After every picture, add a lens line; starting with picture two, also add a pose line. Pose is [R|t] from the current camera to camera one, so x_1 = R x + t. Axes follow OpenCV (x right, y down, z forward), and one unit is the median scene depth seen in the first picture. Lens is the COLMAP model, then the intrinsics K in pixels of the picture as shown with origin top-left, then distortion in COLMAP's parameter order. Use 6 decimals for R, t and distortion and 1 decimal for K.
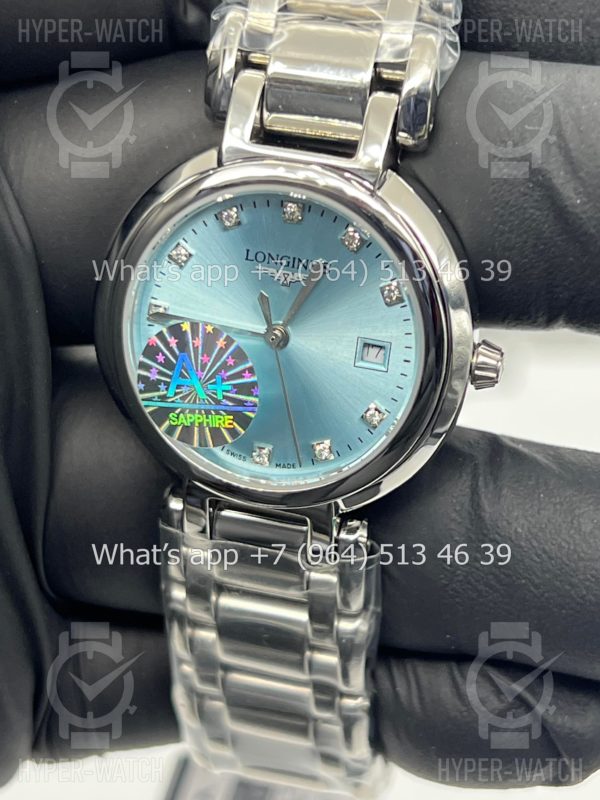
lens RADIAL K [[1818.7, 0, 312.7], [0, 1818.7, 399.3], [0, 0, 1]] dist [0.024837, 0.296200]
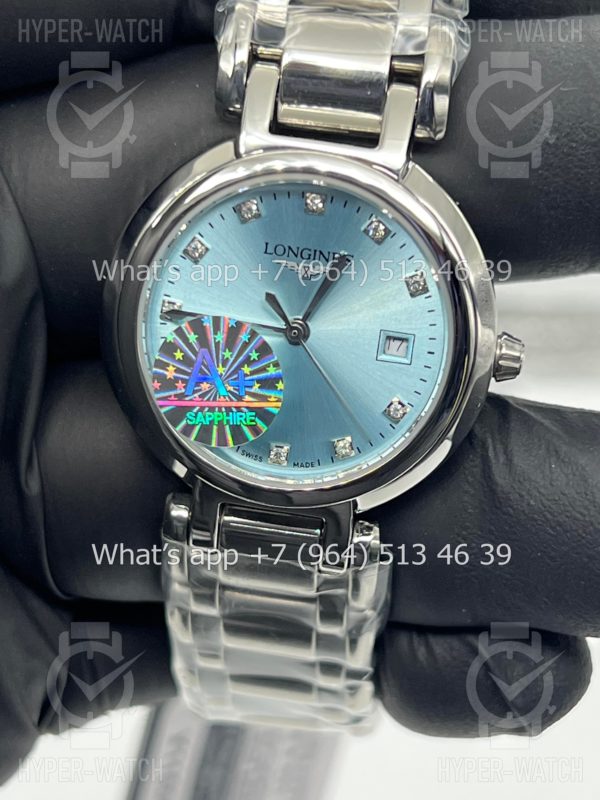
lens RADIAL K [[1818.7, 0, 312.7], [0, 1818.7, 399.3], [0, 0, 1]] dist [0.024837, 0.296200]
pose [[0.989126, -0.017669, 0.146002, -0.155027], [0.026668, 0.997847, -0.059911, 0.061148], [-0.144629, 0.063153, 0.987468, 0.031116]]
